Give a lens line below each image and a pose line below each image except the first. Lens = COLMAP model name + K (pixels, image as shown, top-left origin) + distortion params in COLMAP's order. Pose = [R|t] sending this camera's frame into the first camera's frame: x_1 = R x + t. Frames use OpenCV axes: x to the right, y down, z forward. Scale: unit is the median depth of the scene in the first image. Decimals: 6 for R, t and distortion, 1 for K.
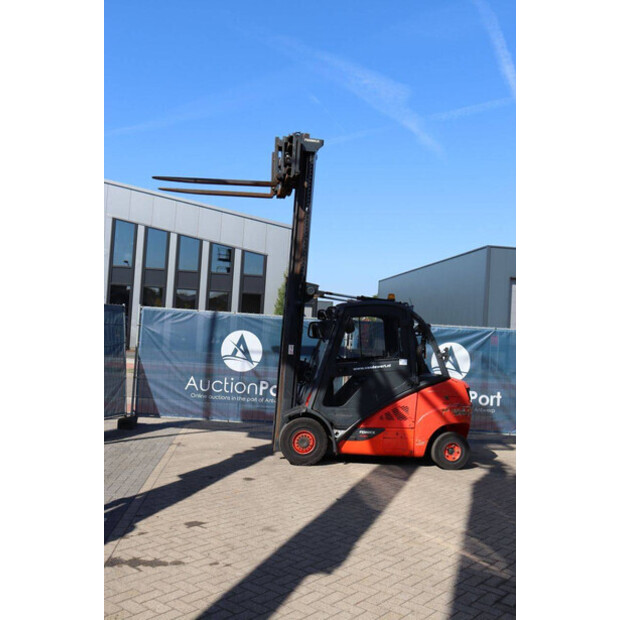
lens RADIAL K [[655.3, 0, 310.0], [0, 655.3, 310.0], [0, 0, 1]] dist [-0.035393, -0.002028]
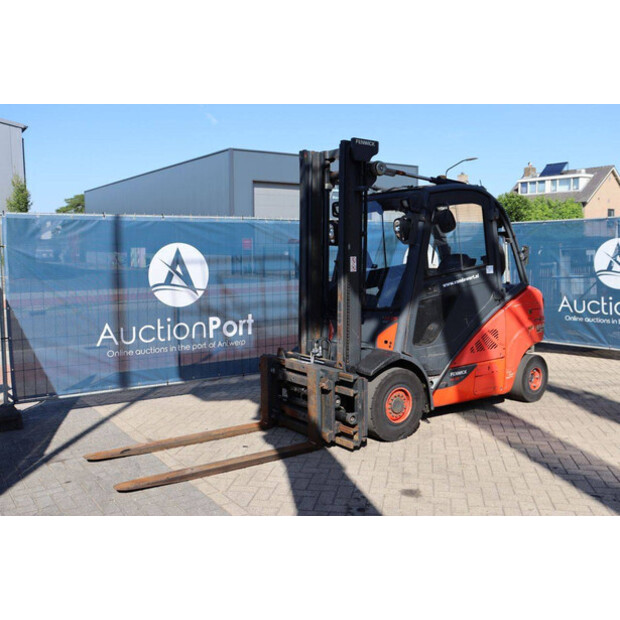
lens RADIAL K [[603.0, 0, 310.0], [0, 603.0, 310.0], [0, 0, 1]] dist [-0.011183, -0.003910]
pose [[0.866793, -0.115956, 0.484999, -0.333531], [0.043409, 0.986442, 0.158263, 0.009396], [-0.496775, -0.116128, 0.860075, 0.492407]]
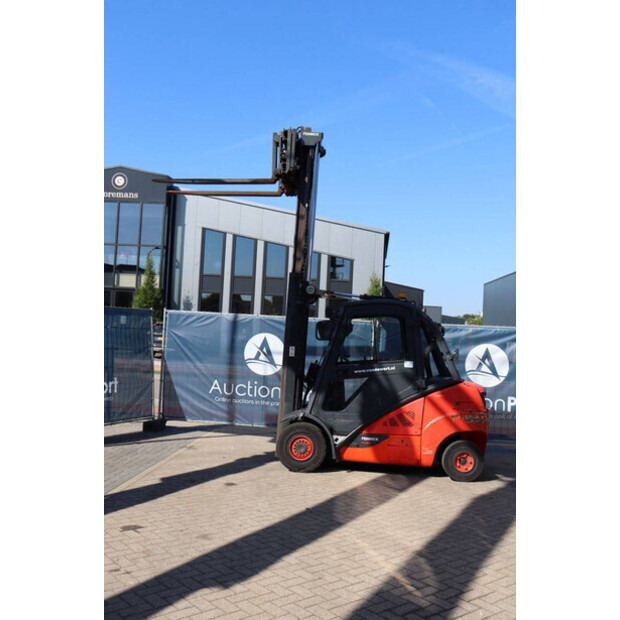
lens RADIAL K [[655.3, 0, 310.0], [0, 655.3, 310.0], [0, 0, 1]] dist [-0.035393, -0.002028]
pose [[0.984388, -0.015020, -0.175367, 0.158707], [0.013211, 0.999847, -0.011479, 0.010292], [0.175513, 0.008983, 0.984436, 0.052581]]
